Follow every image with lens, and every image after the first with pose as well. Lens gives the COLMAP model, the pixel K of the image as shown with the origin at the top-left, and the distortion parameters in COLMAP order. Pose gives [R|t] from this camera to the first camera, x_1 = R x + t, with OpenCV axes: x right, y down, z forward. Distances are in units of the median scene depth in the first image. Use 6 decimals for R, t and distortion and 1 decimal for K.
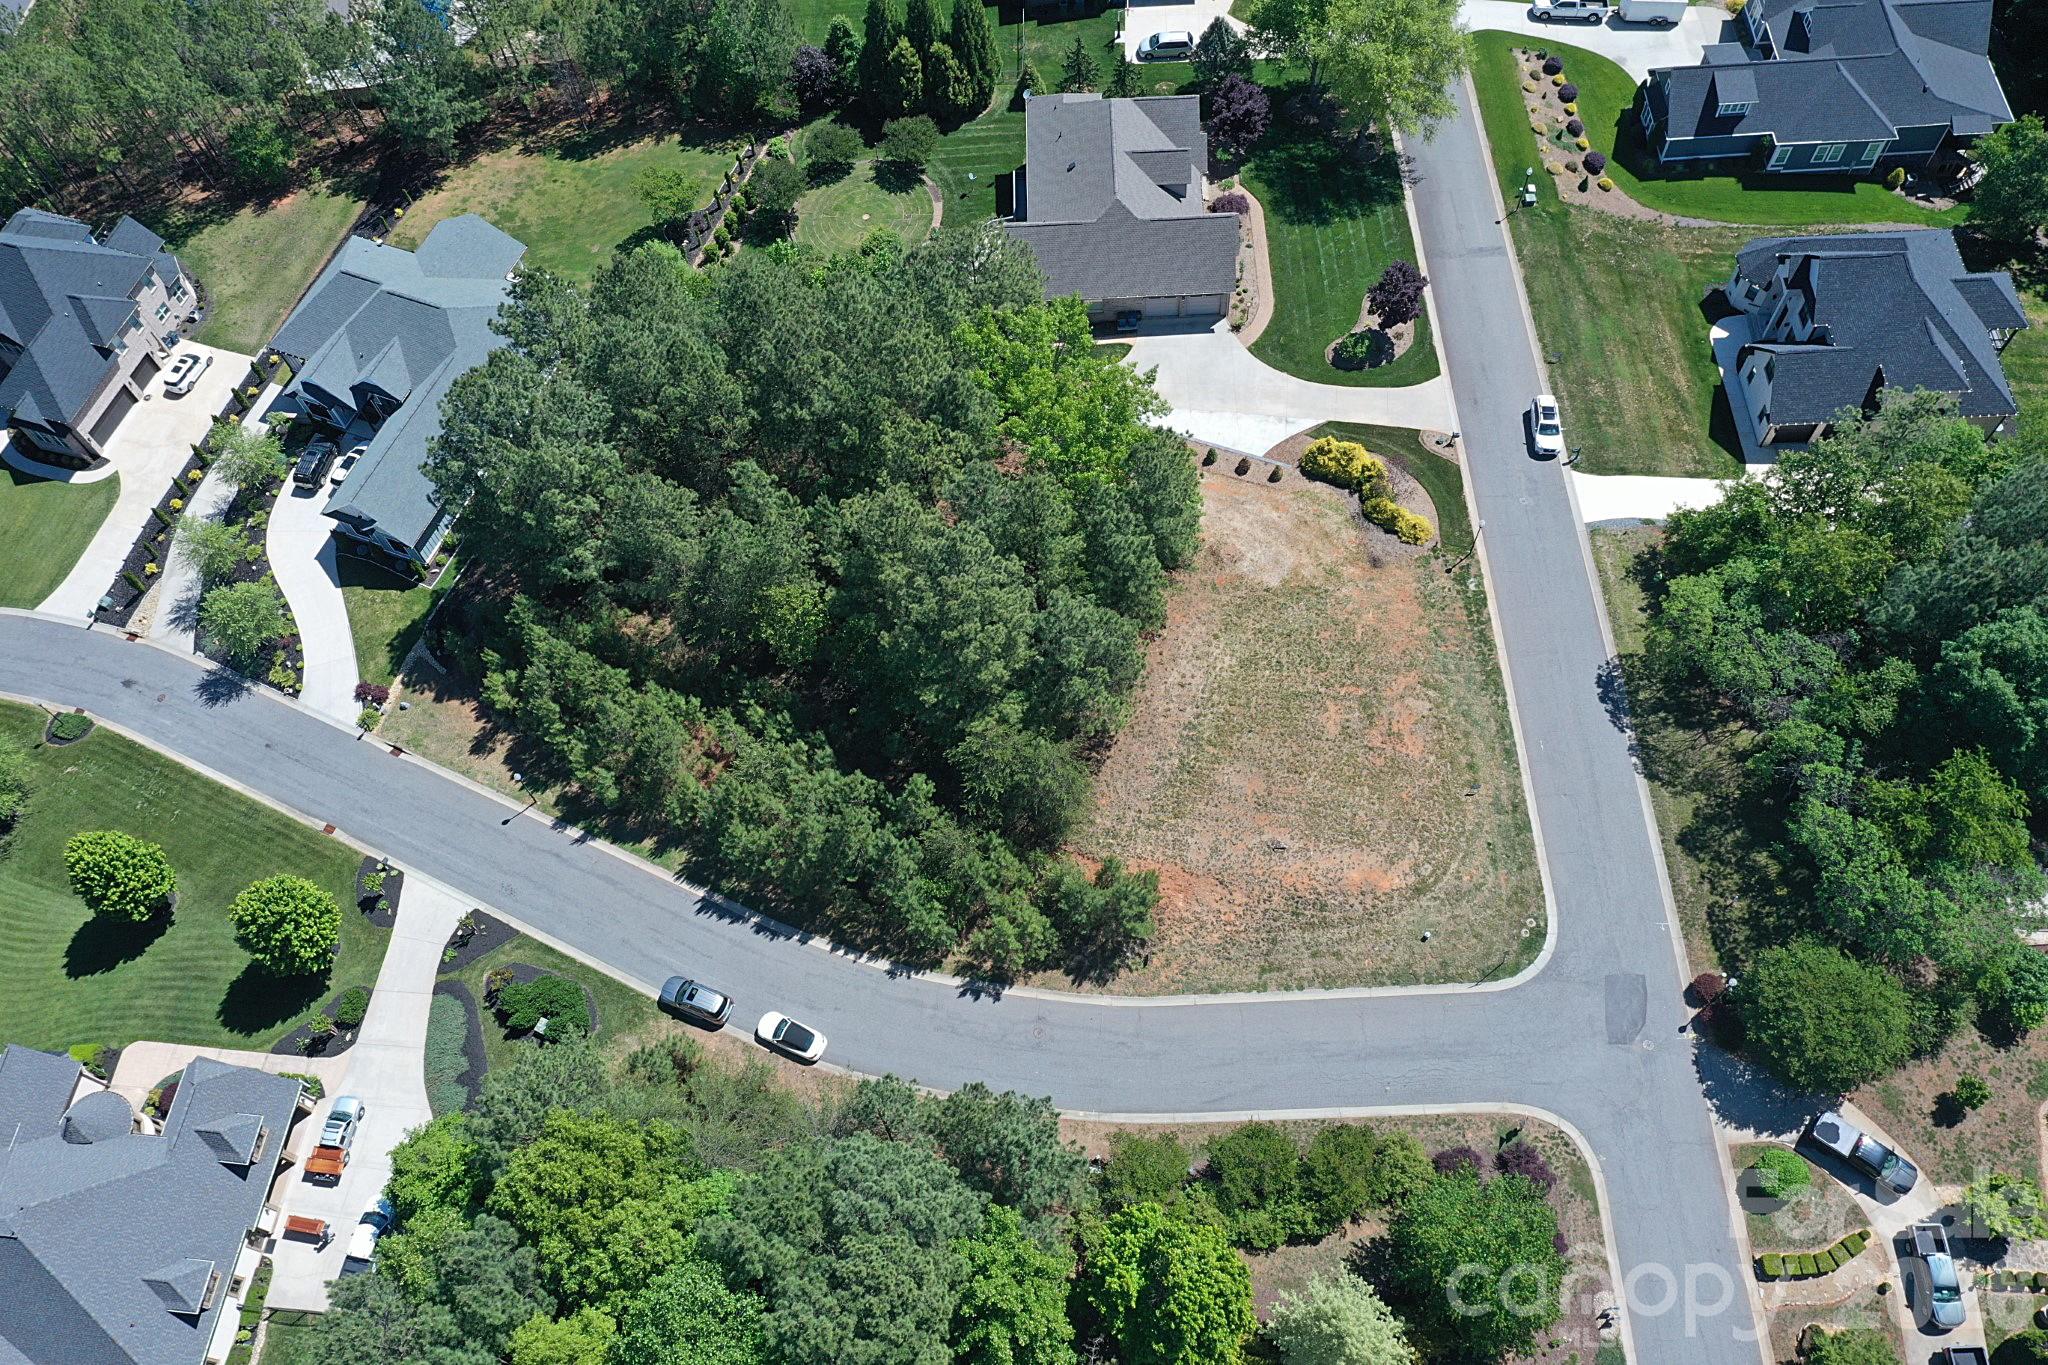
lens RADIAL K [[1615.0, 0, 1024.0], [0, 1615.0, 682.5], [0, 0, 1]] dist [0.008246, 0.002518]
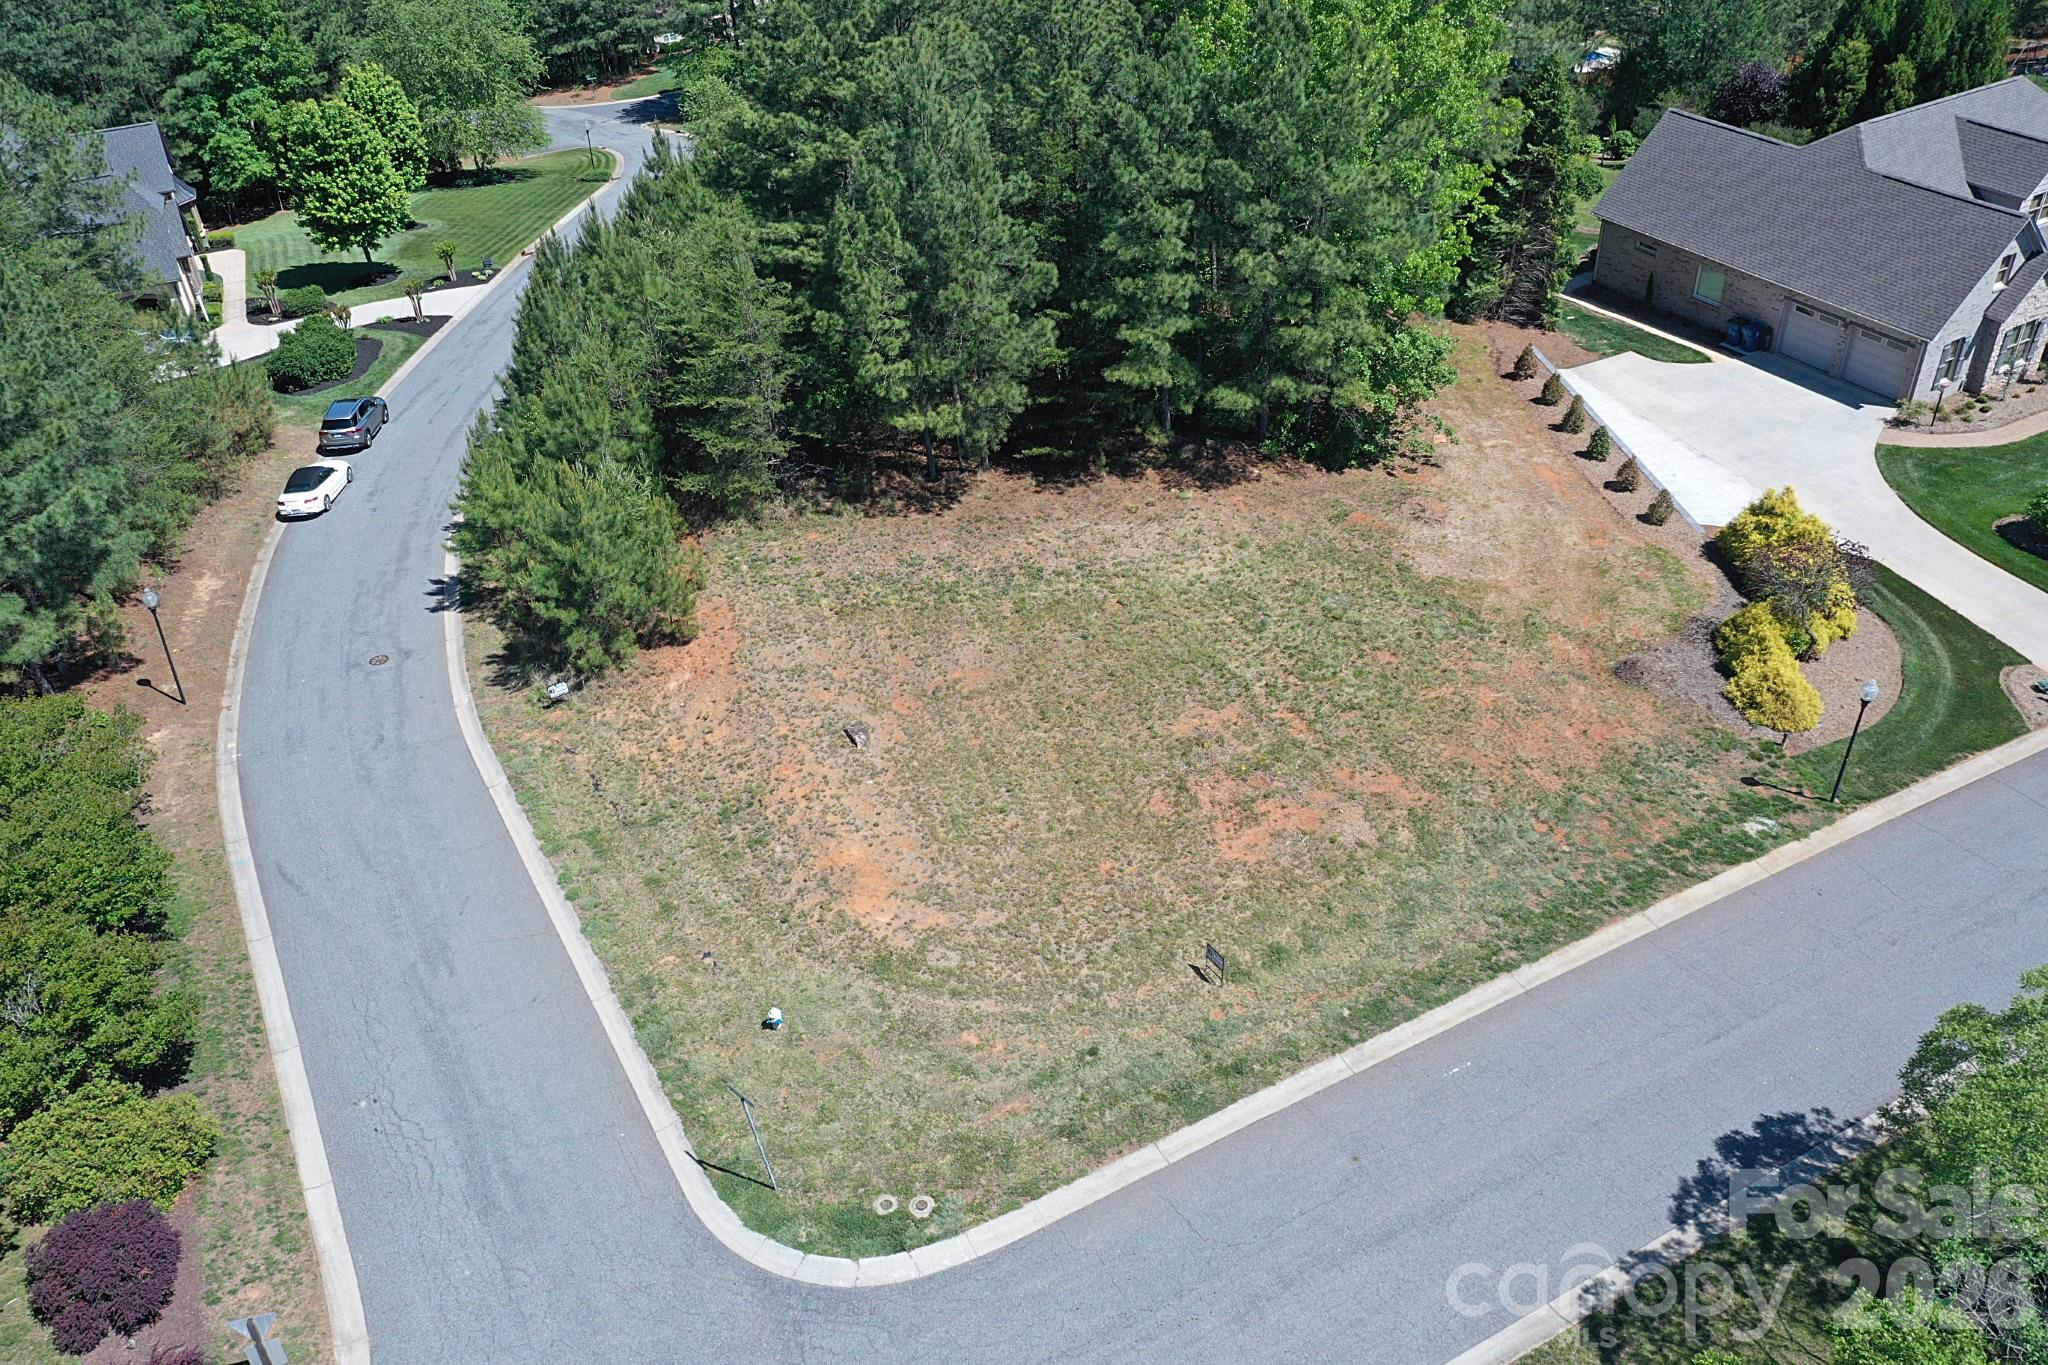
lens RADIAL K [[1619.9, 0, 1024.0], [0, 1619.9, 682.5], [0, 0, 1]] dist [0.006933, -0.000361]
pose [[0.481597, 0.536472, -0.693009, 0.437871], [-0.757197, 0.652855, -0.020816, 0.058095], [0.441267, 0.534770, 0.720628, 0.612092]]
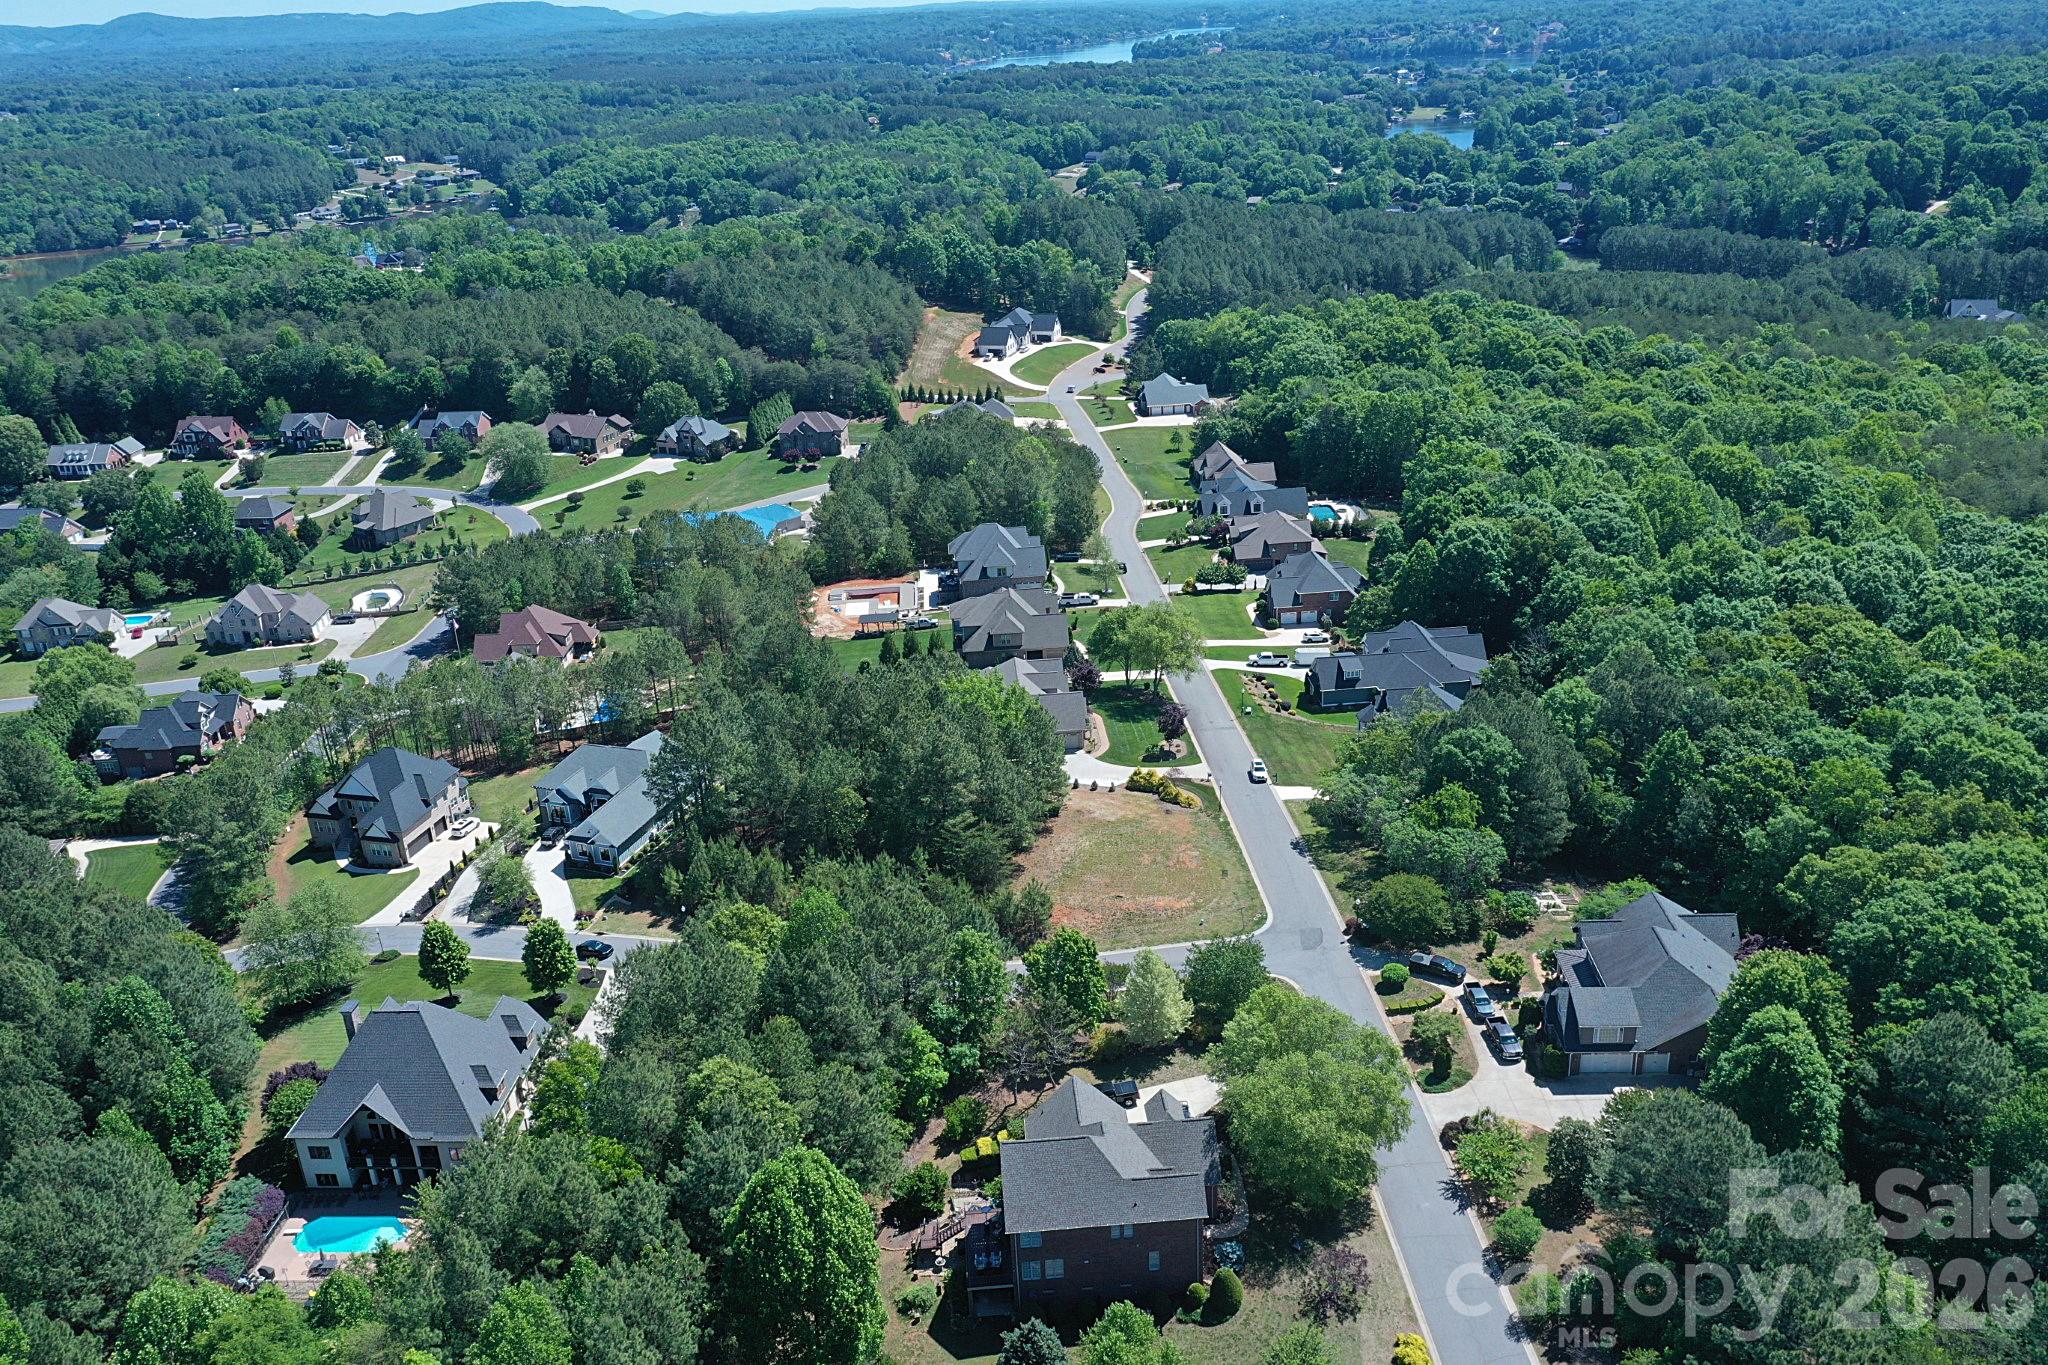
lens RADIAL K [[1611.7, 0, 1024.0], [0, 1611.7, 682.5], [0, 0, 1]] dist [0.009771, 0.009679]
pose [[0.998773, -0.013532, 0.047637, -0.027297], [0.040475, 0.777326, -0.627794, 0.930665], [-0.028534, 0.628952, 0.776920, -0.485612]]
